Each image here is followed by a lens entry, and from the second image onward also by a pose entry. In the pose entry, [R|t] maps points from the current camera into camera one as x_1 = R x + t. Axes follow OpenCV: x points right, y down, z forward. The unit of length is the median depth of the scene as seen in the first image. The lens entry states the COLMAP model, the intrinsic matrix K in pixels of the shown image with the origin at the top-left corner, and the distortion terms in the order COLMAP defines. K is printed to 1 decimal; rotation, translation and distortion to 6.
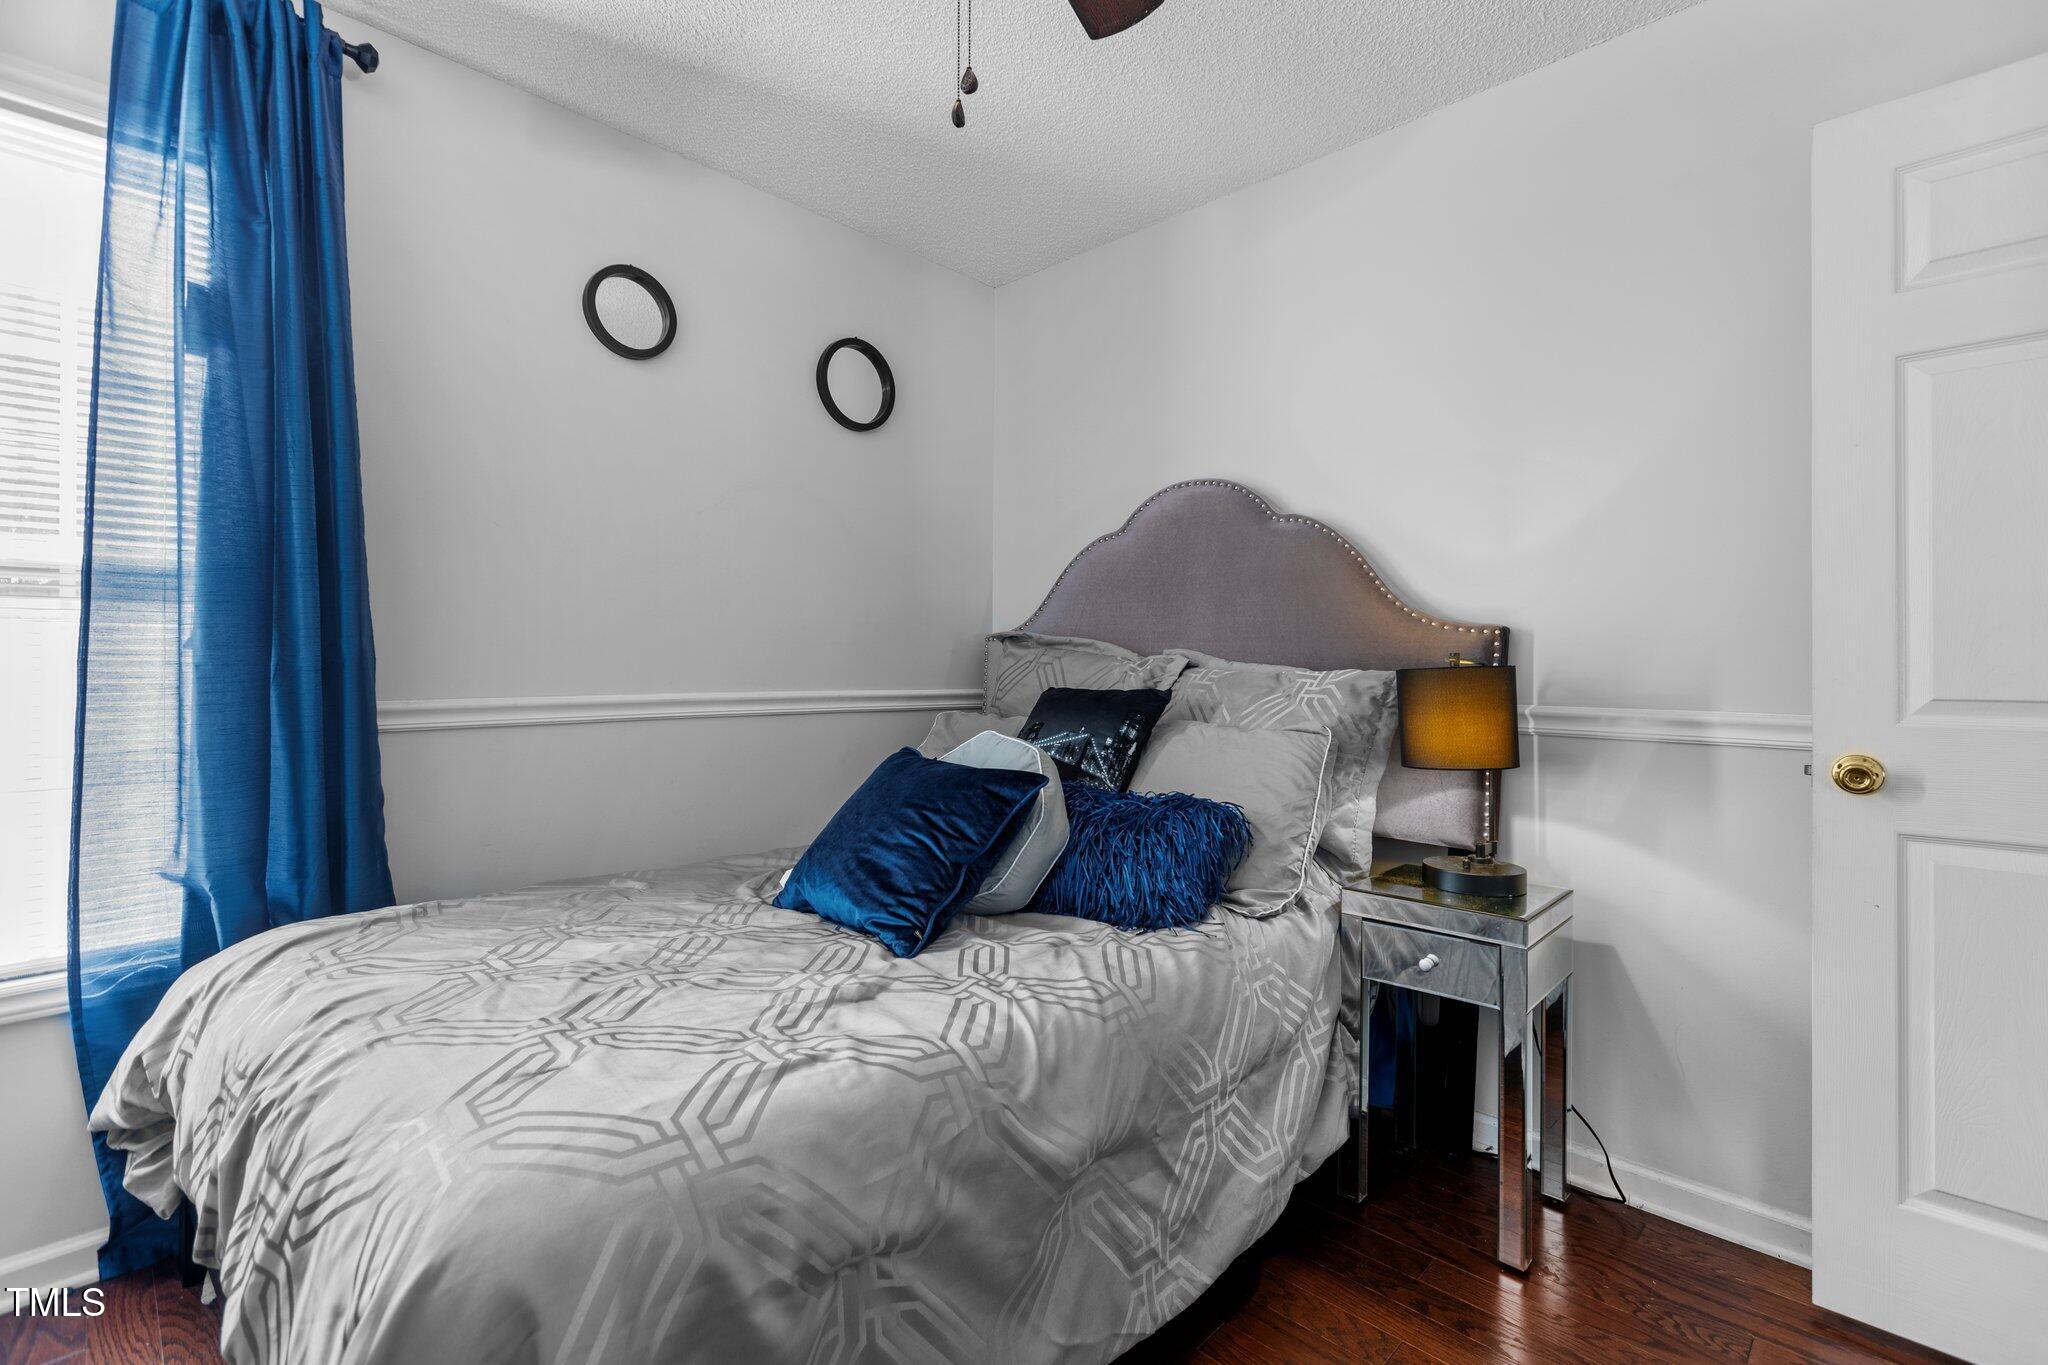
lens RADIAL K [[927.6, 0, 1026.5], [0, 927.6, 659.8], [0, 0, 1]] dist [0.000230, -0.000101]
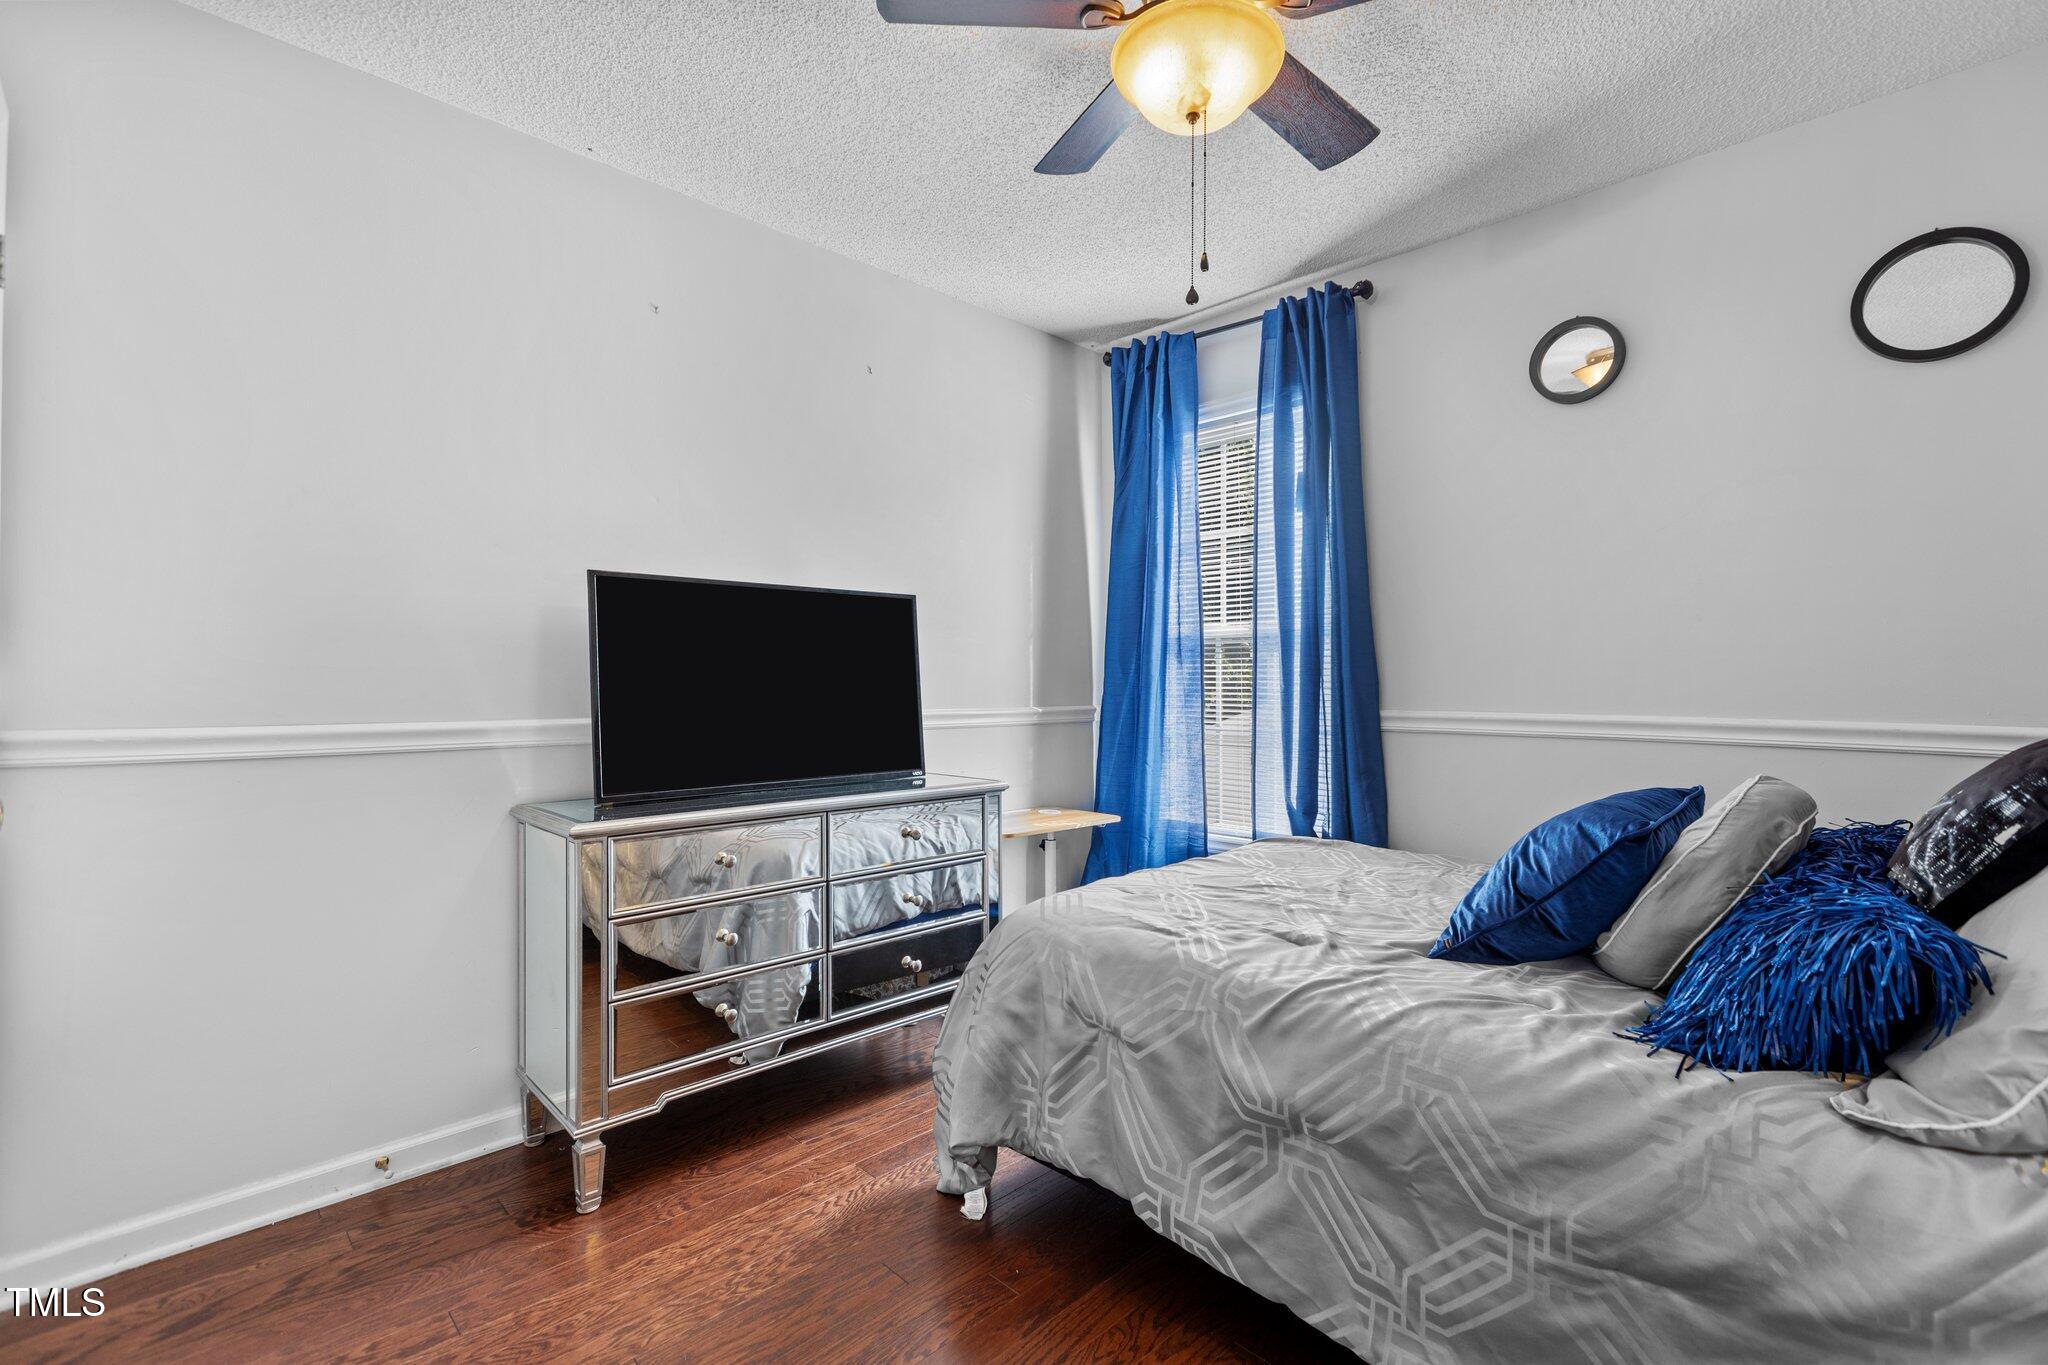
lens RADIAL K [[919.7, 0, 1029.1], [0, 919.7, 691.9], [0, 0, 1]] dist [-0.000878, -0.000266]
pose [[-0.034322, 0.006525, -0.999390, 0.878089], [0.004370, 0.999970, 0.006379, 0.002801], [0.999401, -0.004148, -0.034349, 0.525376]]
